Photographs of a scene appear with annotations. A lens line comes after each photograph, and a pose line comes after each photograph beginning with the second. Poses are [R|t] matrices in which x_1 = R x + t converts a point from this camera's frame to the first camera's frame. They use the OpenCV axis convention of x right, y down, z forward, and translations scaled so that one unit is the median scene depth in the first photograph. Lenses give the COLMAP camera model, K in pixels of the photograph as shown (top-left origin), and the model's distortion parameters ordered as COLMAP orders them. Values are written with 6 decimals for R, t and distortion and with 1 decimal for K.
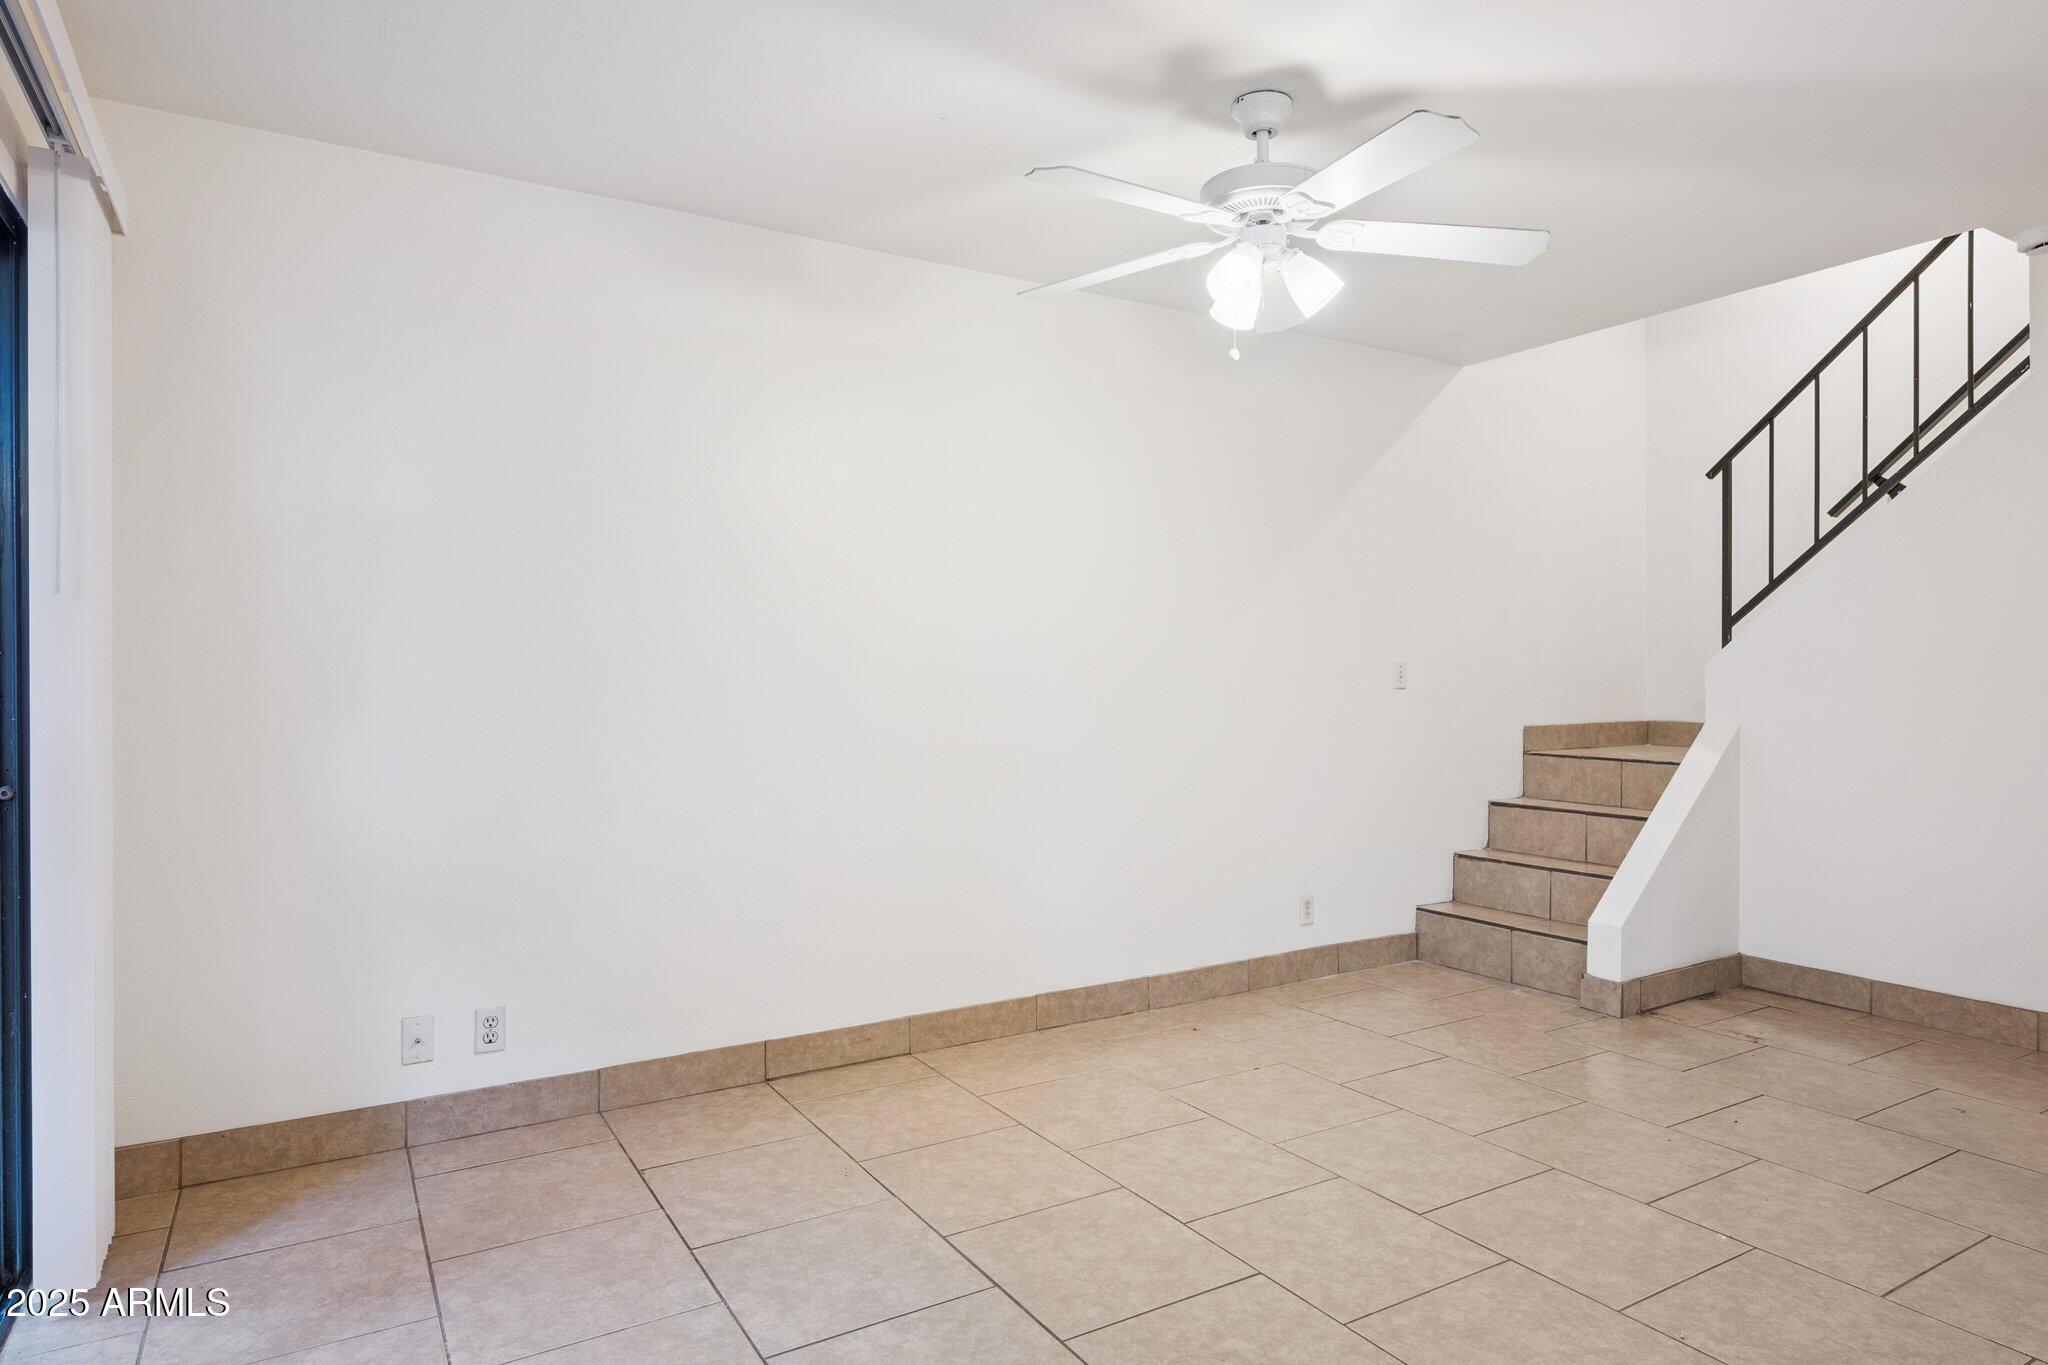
lens RADIAL K [[1197.4, 0, 1028.5], [0, 1197.4, 670.5], [0, 0, 1]] dist [-0.000887, -0.000318]
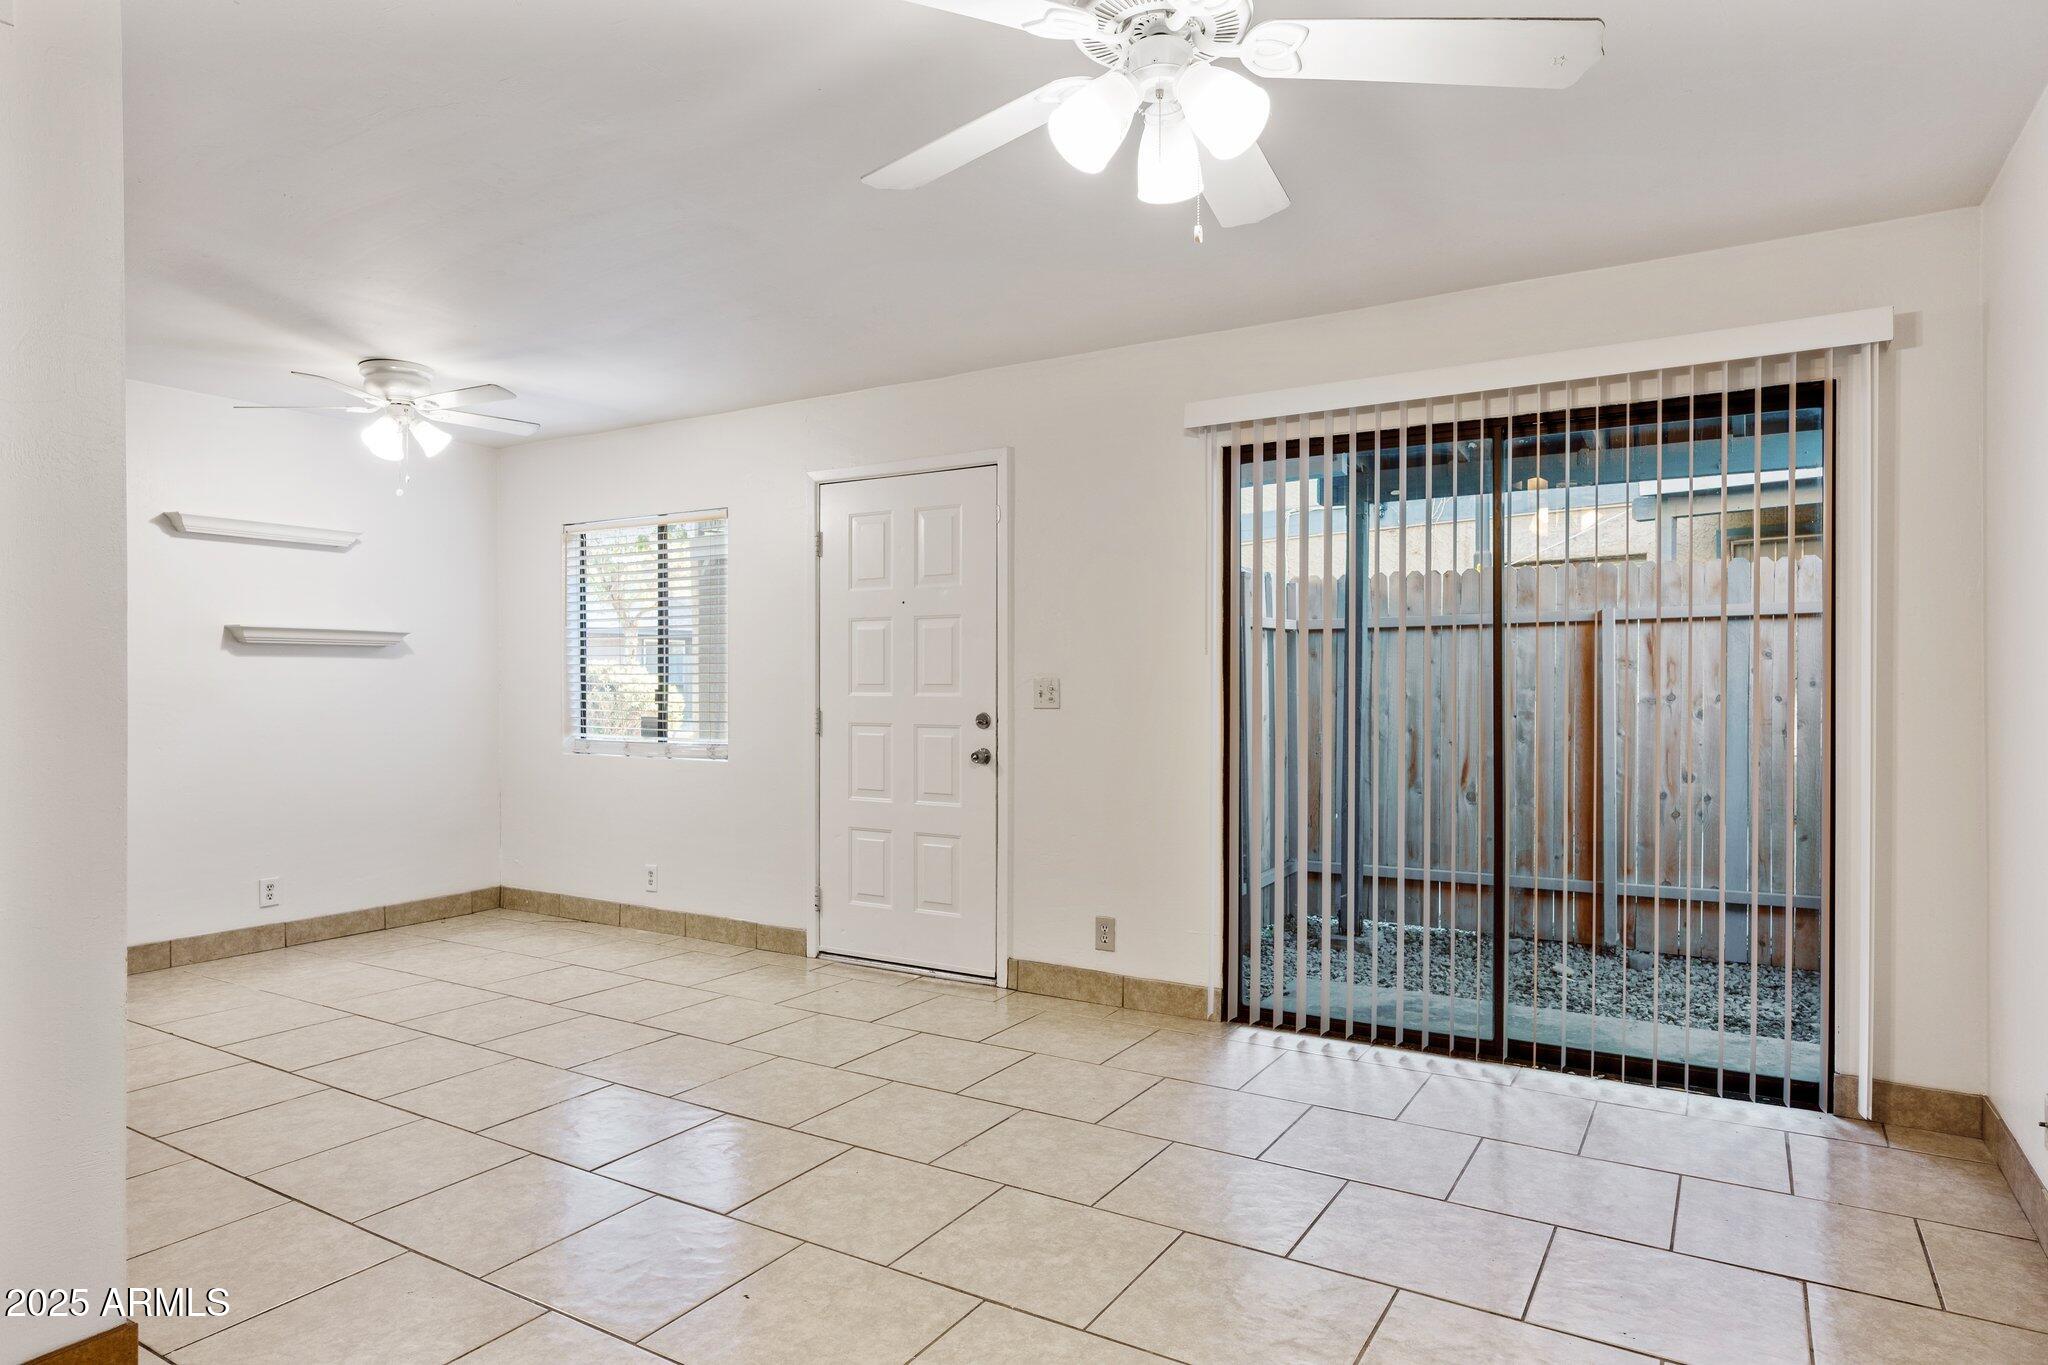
lens RADIAL K [[1183.4, 0, 1029.2], [0, 1183.4, 688.9], [0, 0, 1]] dist [0.002724, -0.001347]
pose [[-0.886178, 0.005282, -0.463316, 0.395169], [0.003192, 0.999981, 0.005296, -0.006320], [0.463335, 0.003214, -0.886178, 1.076641]]
